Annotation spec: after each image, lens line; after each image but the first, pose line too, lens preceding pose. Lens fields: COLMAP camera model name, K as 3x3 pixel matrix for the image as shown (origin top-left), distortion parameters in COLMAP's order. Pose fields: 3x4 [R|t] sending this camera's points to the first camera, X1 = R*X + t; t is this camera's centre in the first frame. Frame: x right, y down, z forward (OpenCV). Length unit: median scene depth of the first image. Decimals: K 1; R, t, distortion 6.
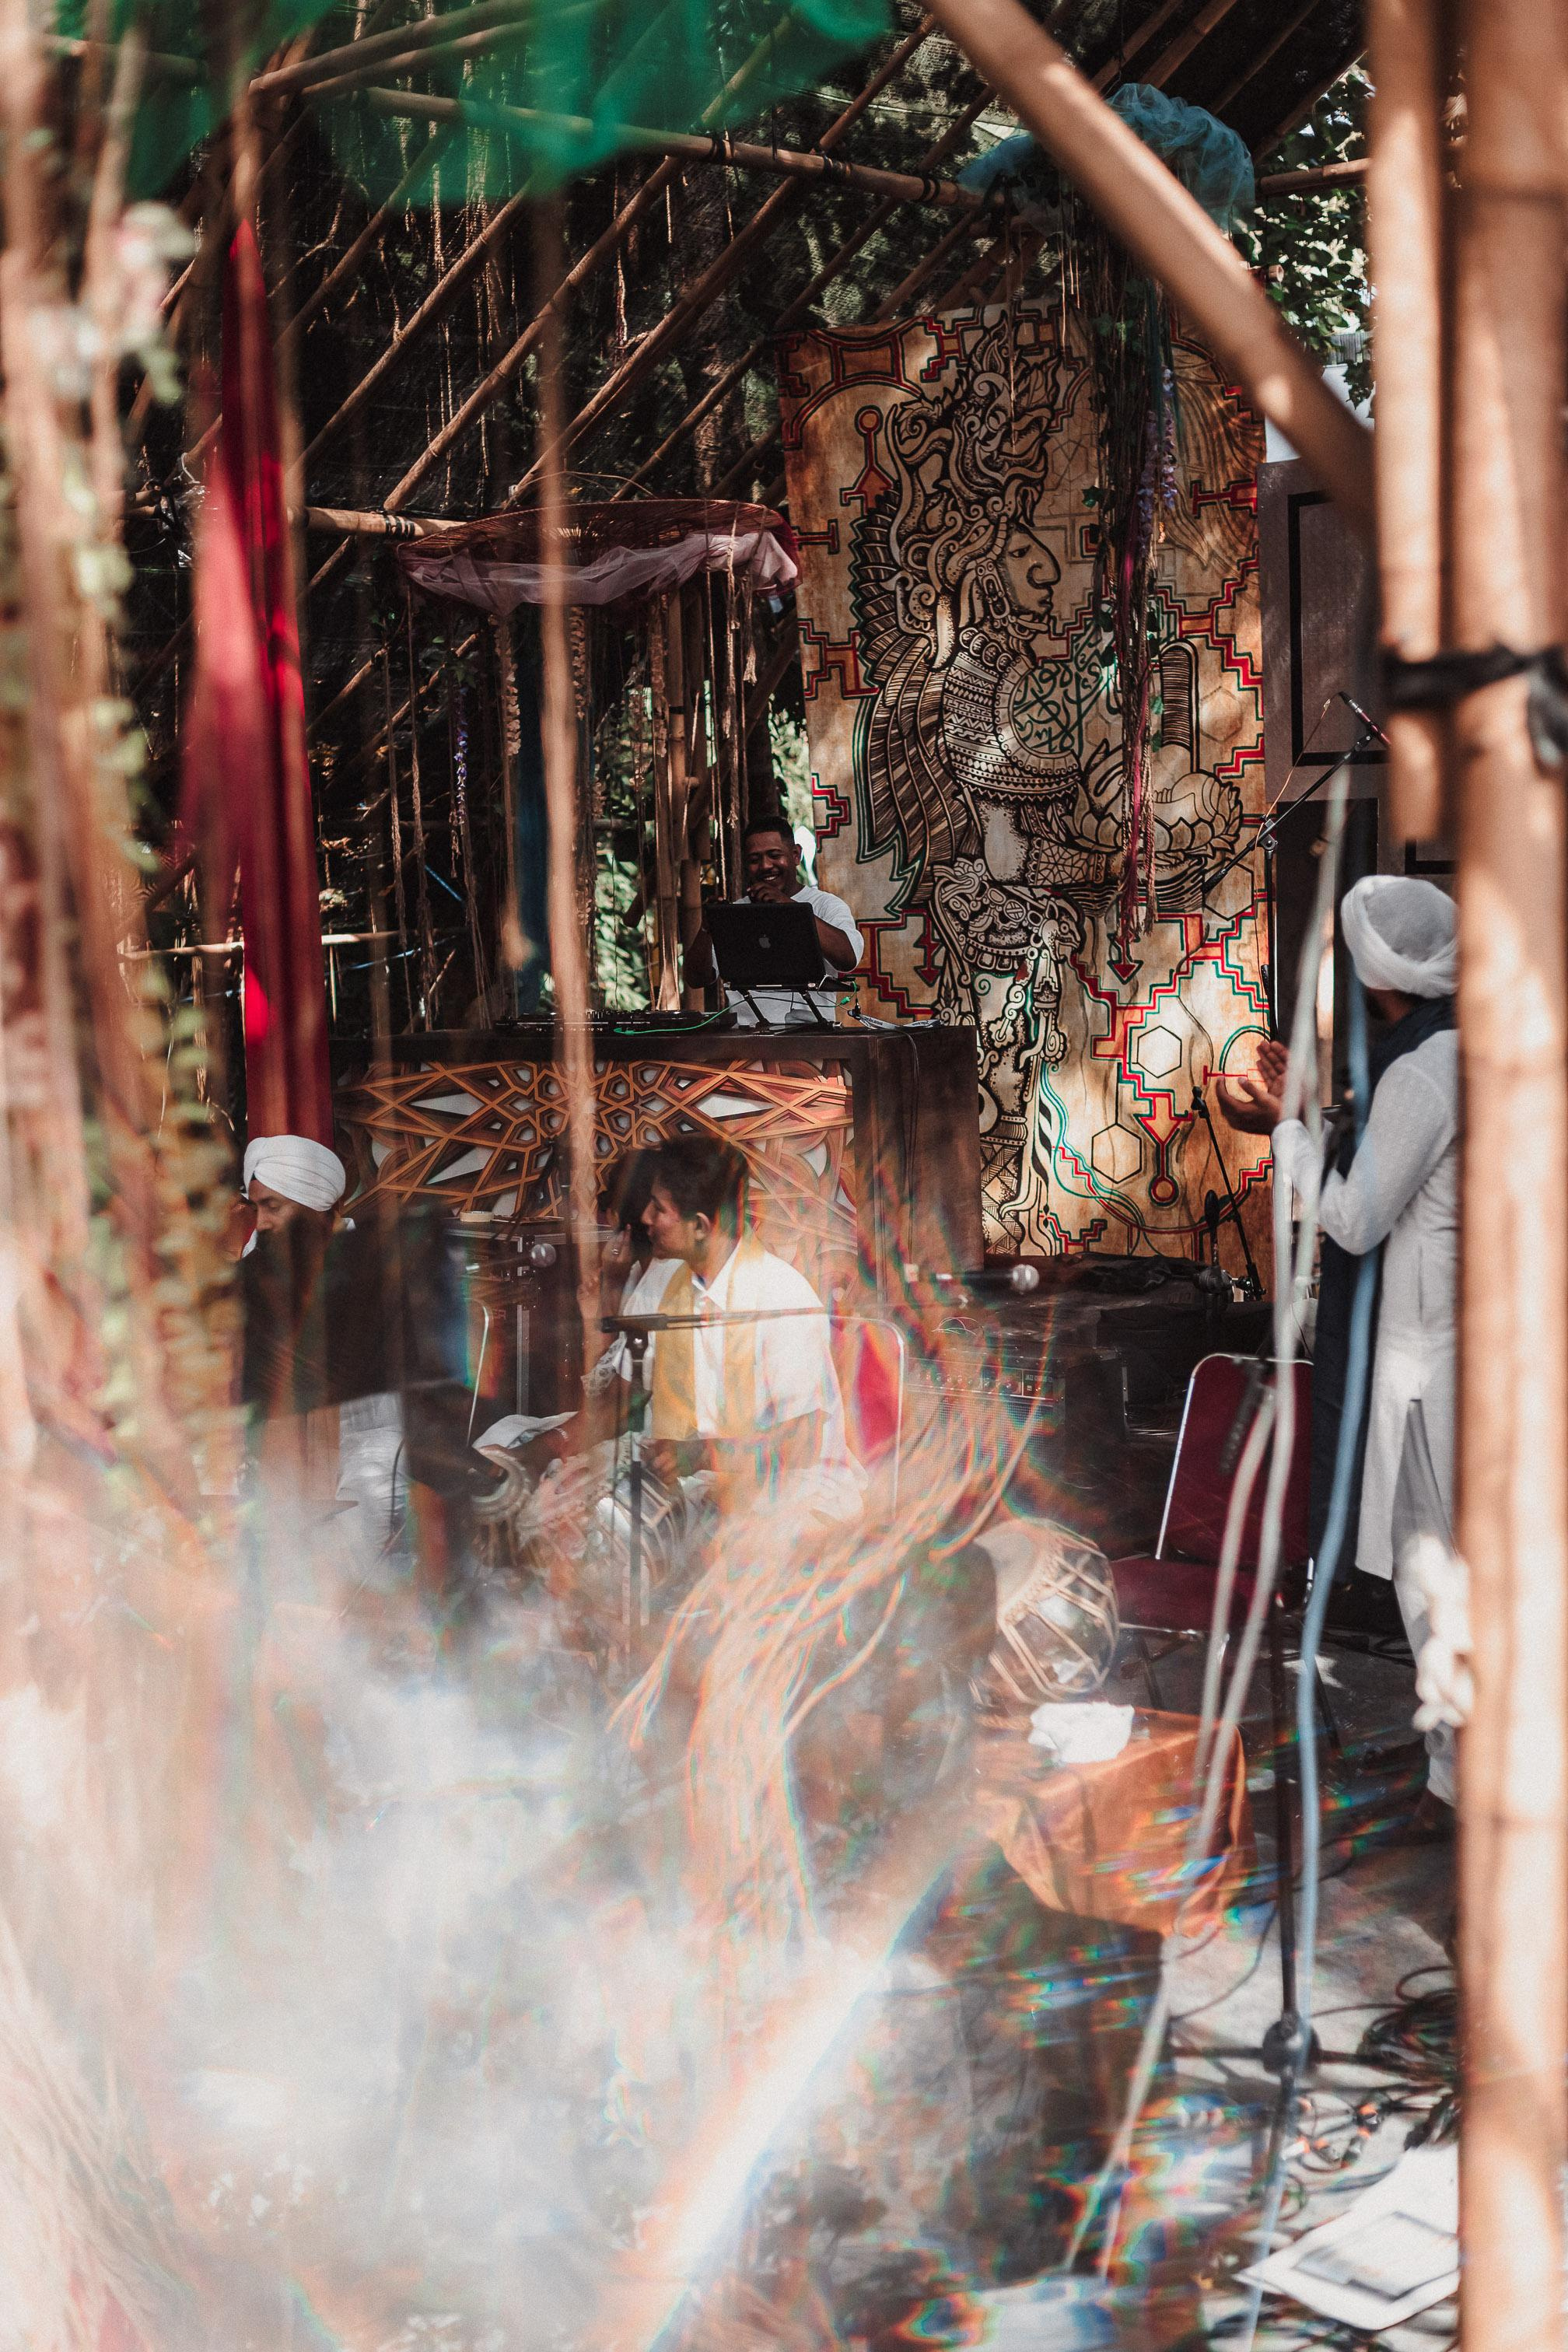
lens RADIAL K [[3361.7, 0, 781.8], [0, 3361.7, 1194.3], [0, 0, 1]] dist [-0.010339, 0.000000]
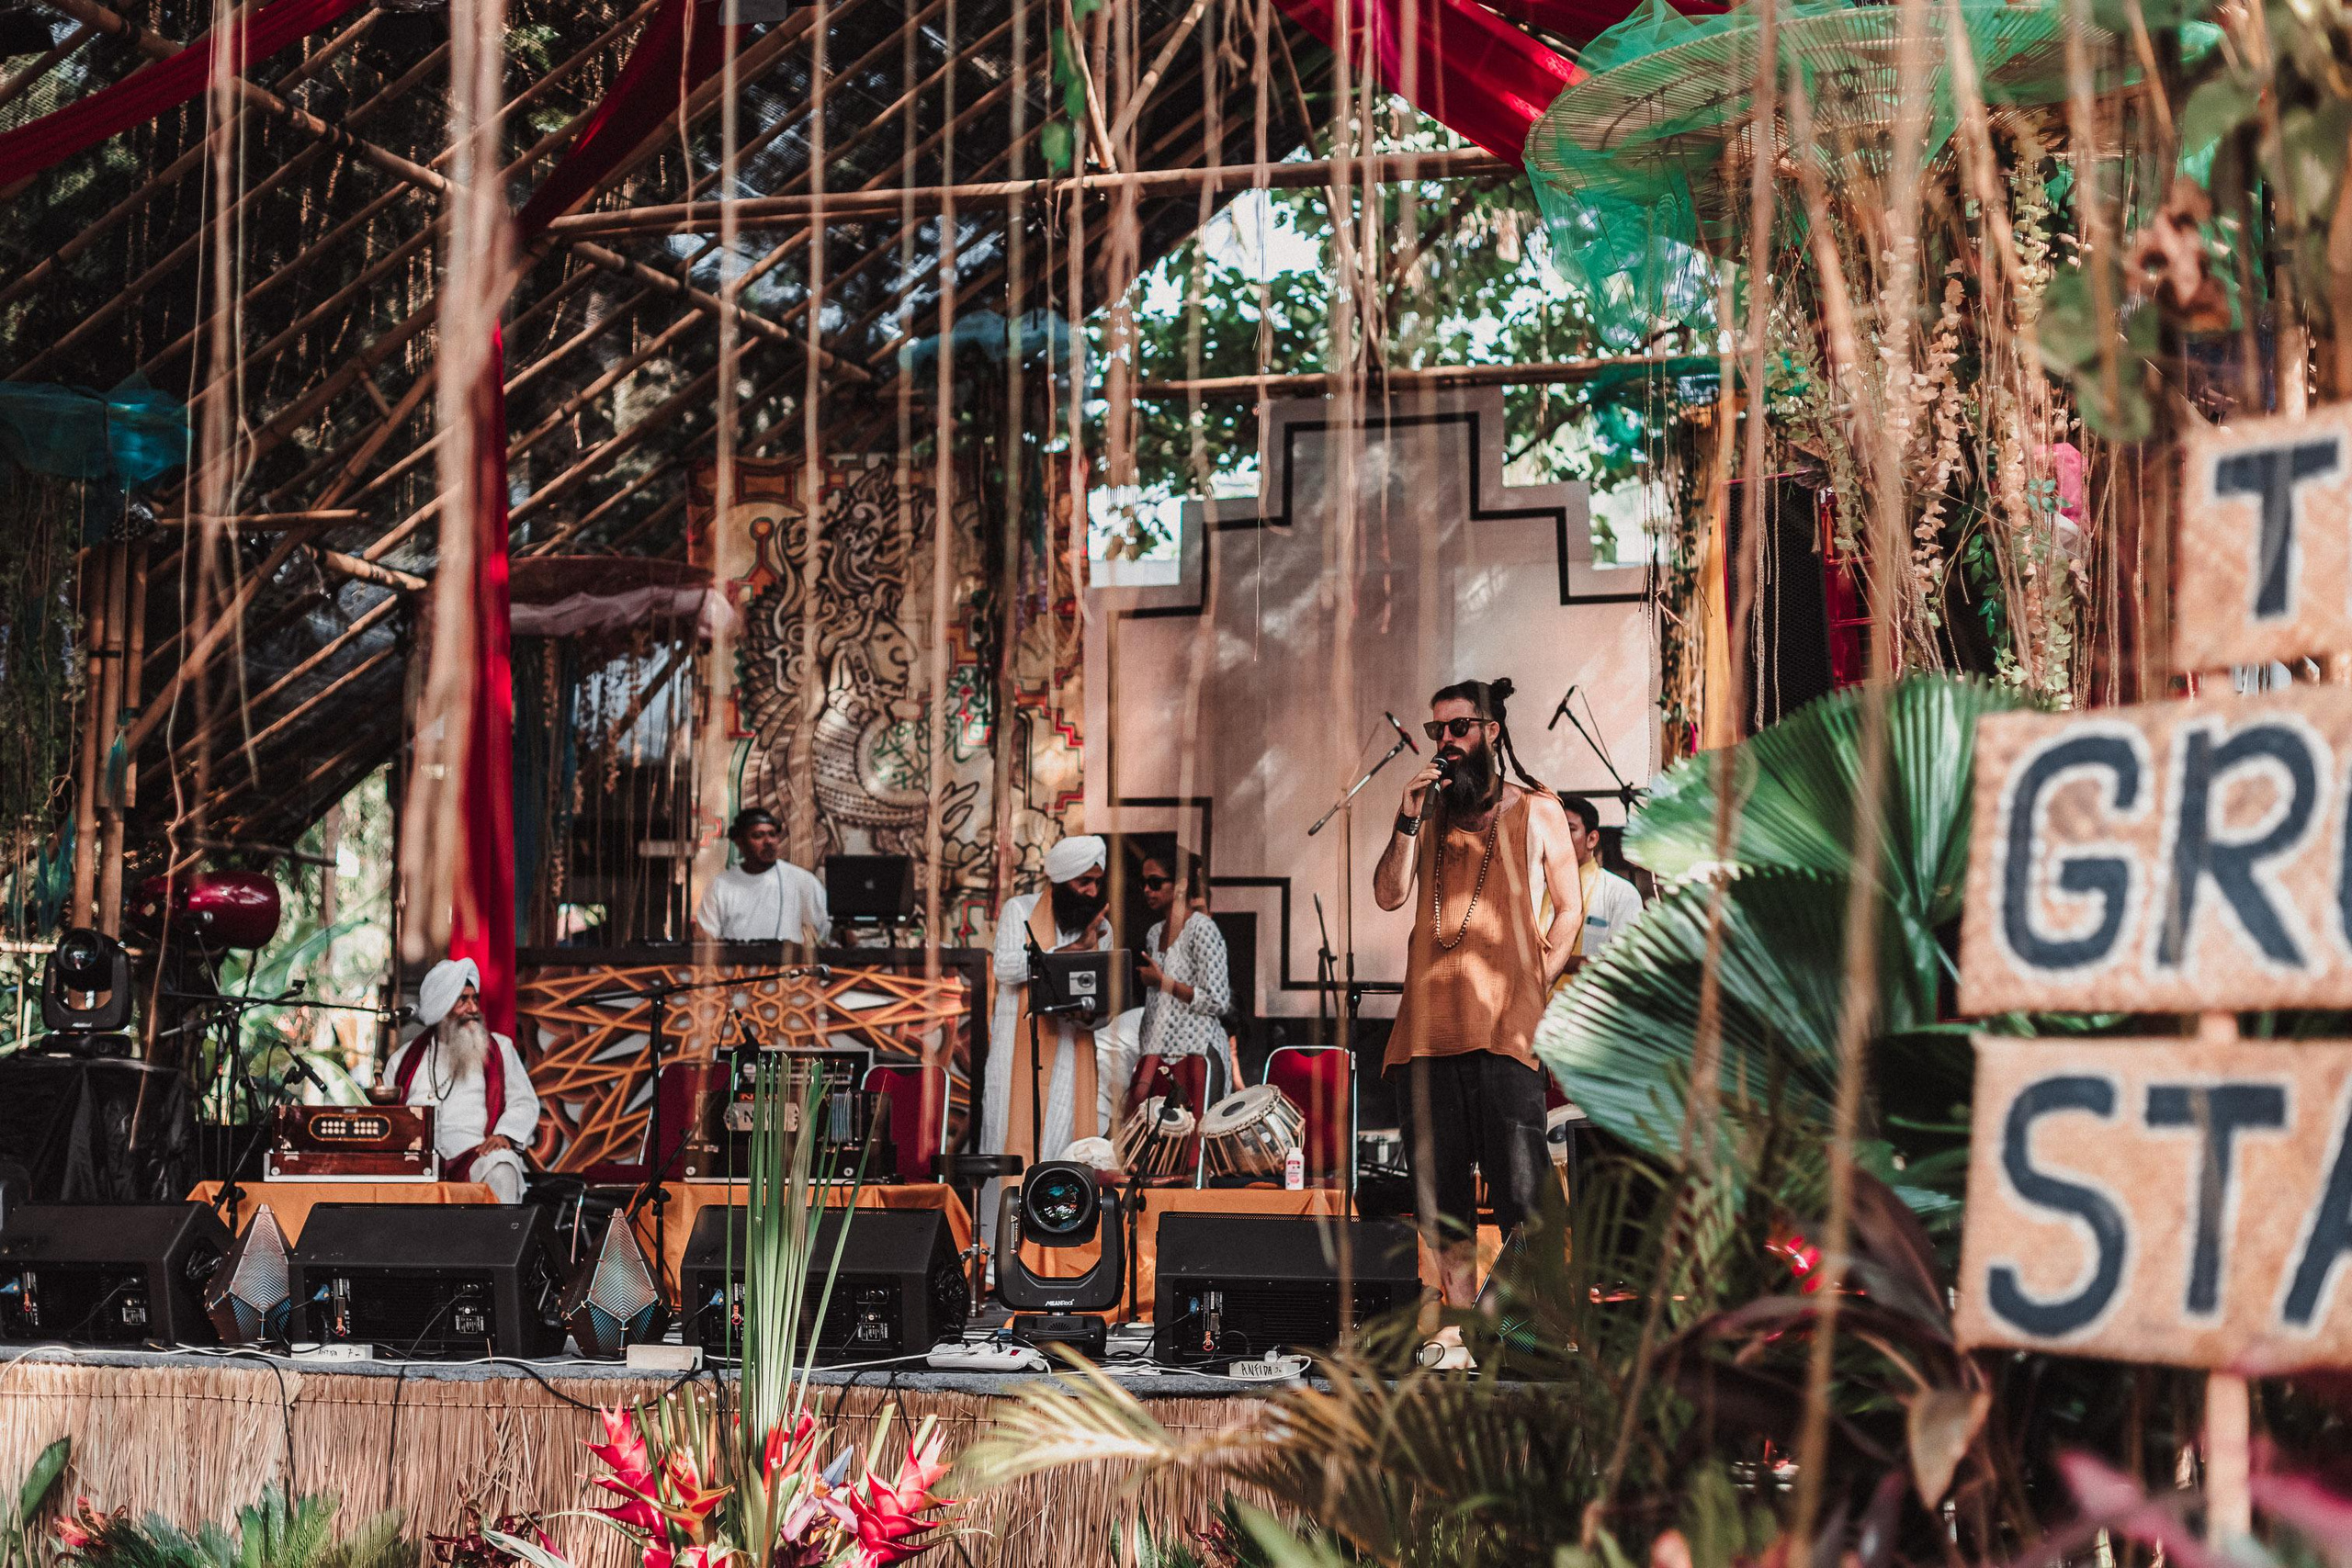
lens RADIAL K [[3497.5, 0, 1180.2], [0, 3497.5, 770.0], [0, 0, 1]] dist [-0.027918, 0.000000]
pose [[0.884289, 0.079686, 0.460091, -0.450837], [0.014796, 0.980054, -0.198180, 0.131965], [-0.466706, 0.182056, 0.865471, -0.226163]]
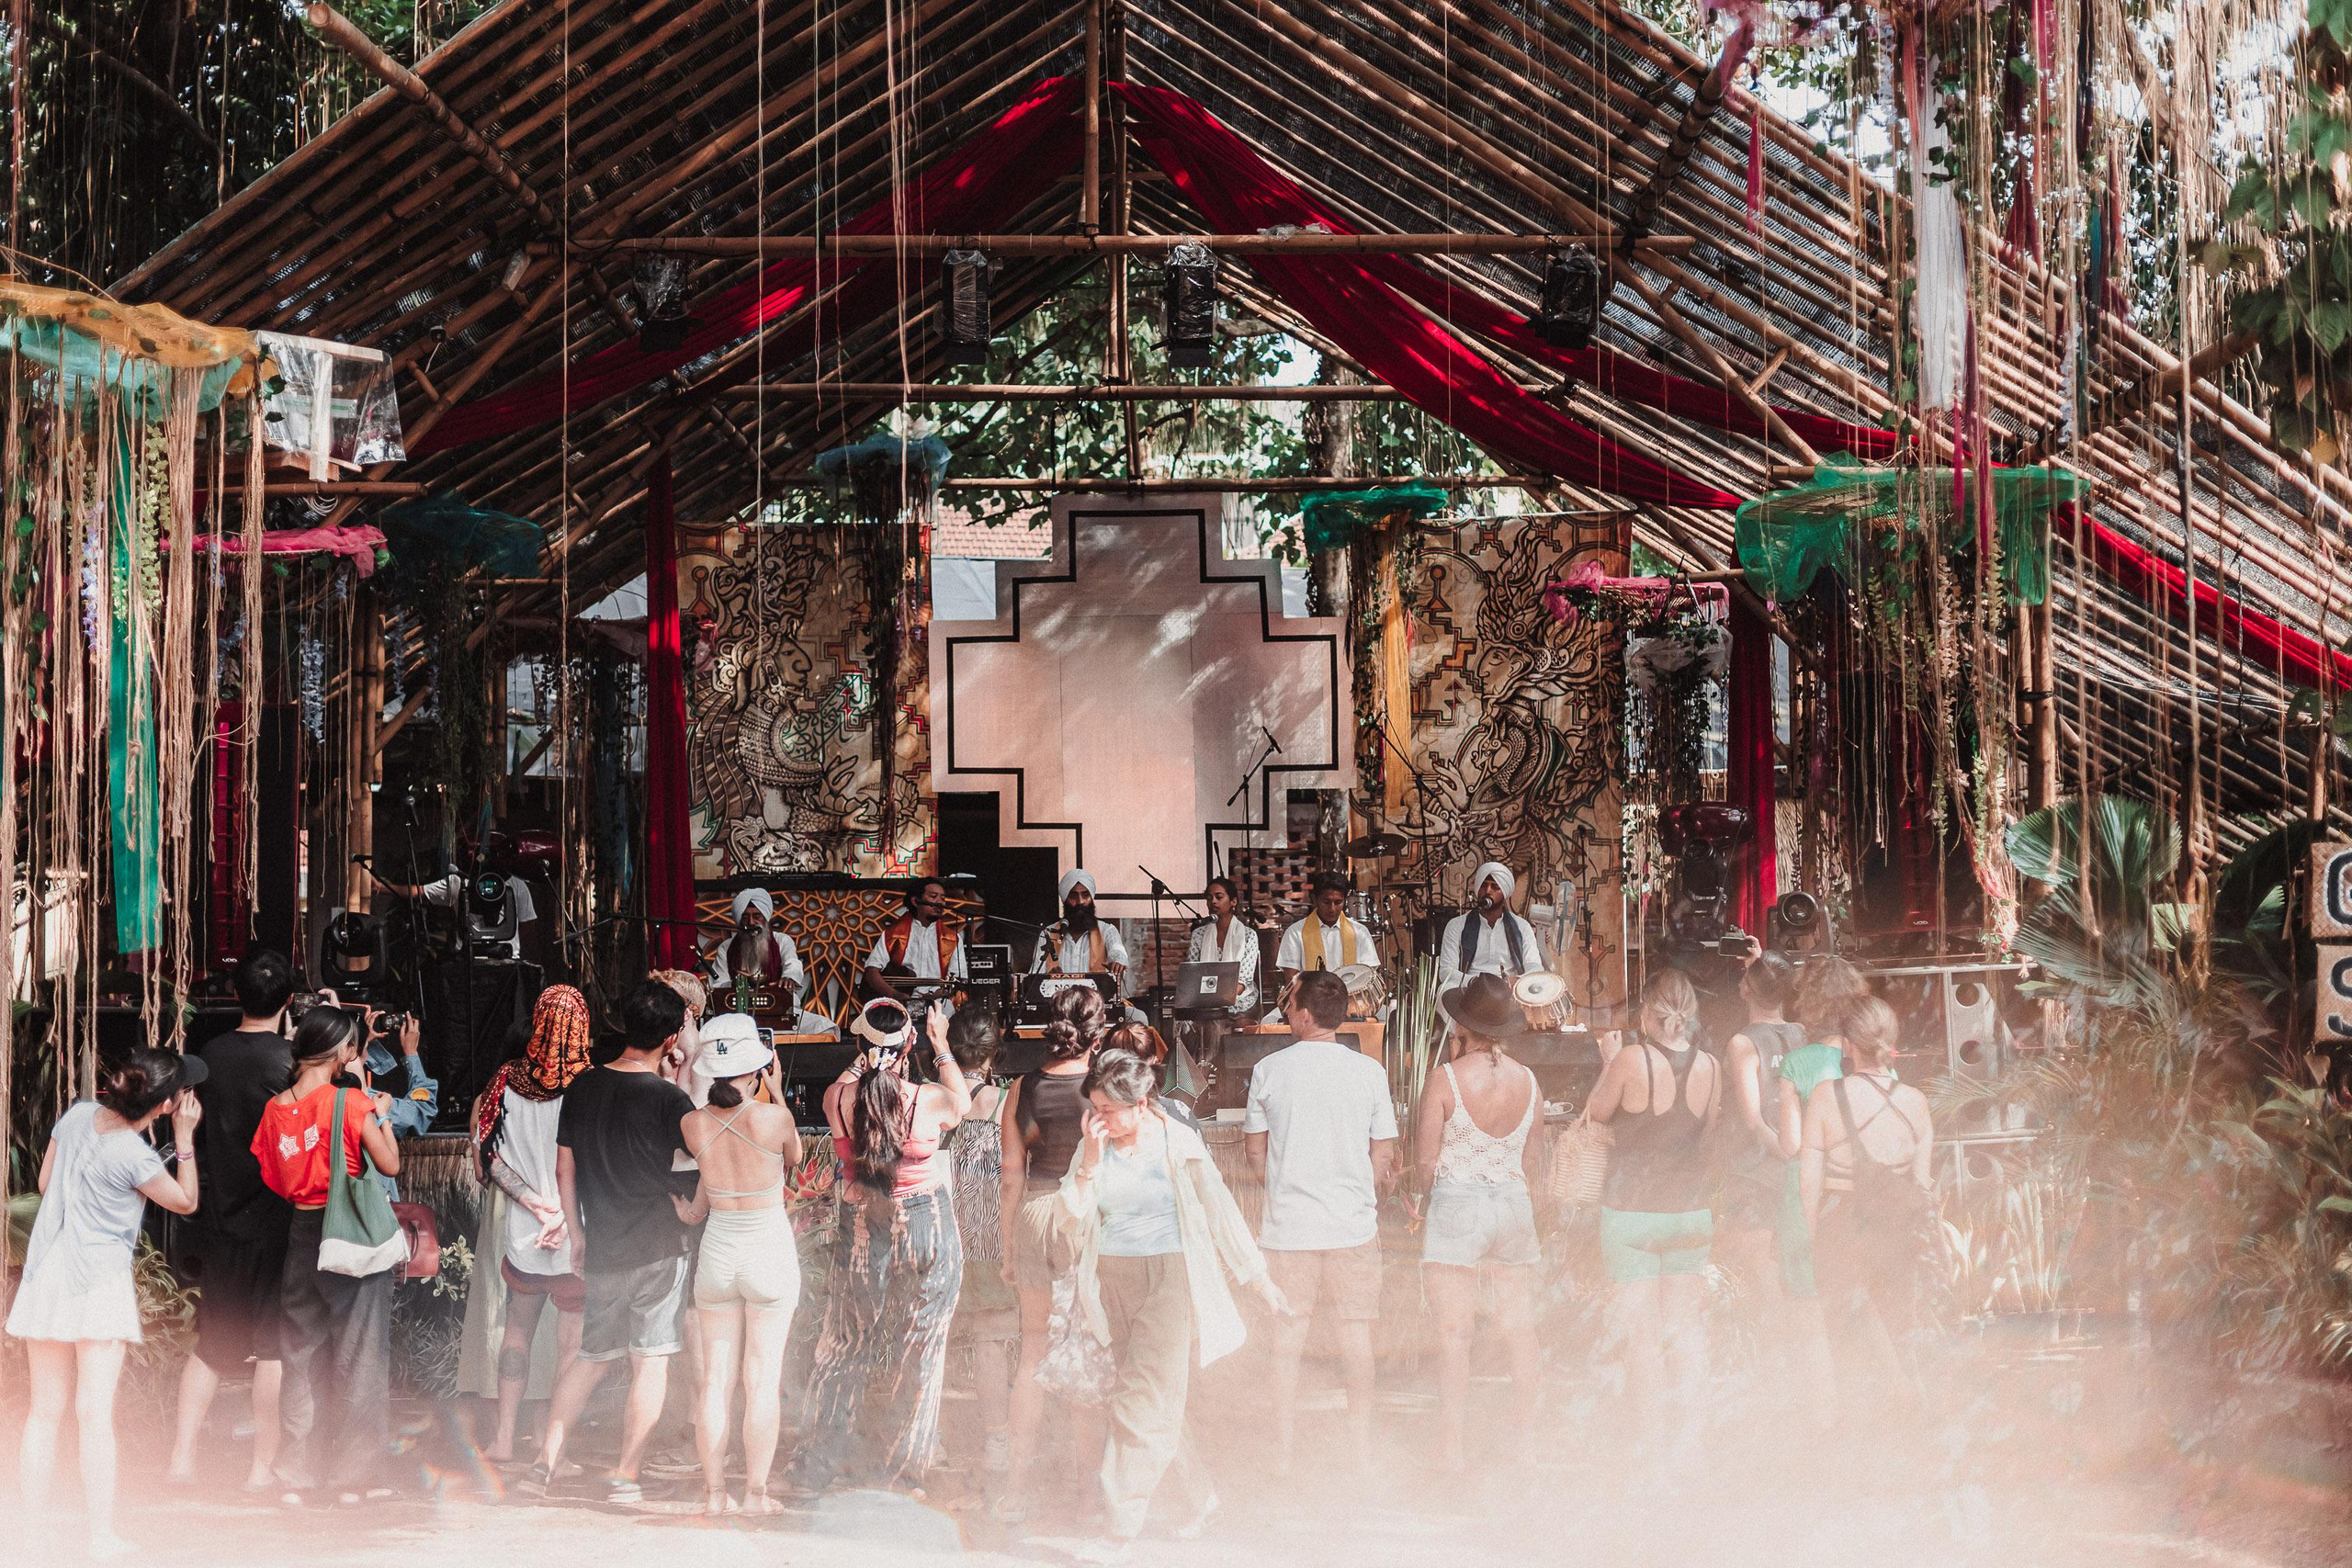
lens RADIAL K [[3361.3, 0, 1170.8], [0, 3361.3, 792.7], [0, 0, 1]] dist [-0.010339, 0.000000]
pose [[0.686331, 0.060931, 0.724733, -1.122173], [0.065238, 0.987310, -0.144788, 0.167002], [-0.724358, 0.146652, 0.673646, -0.389870]]
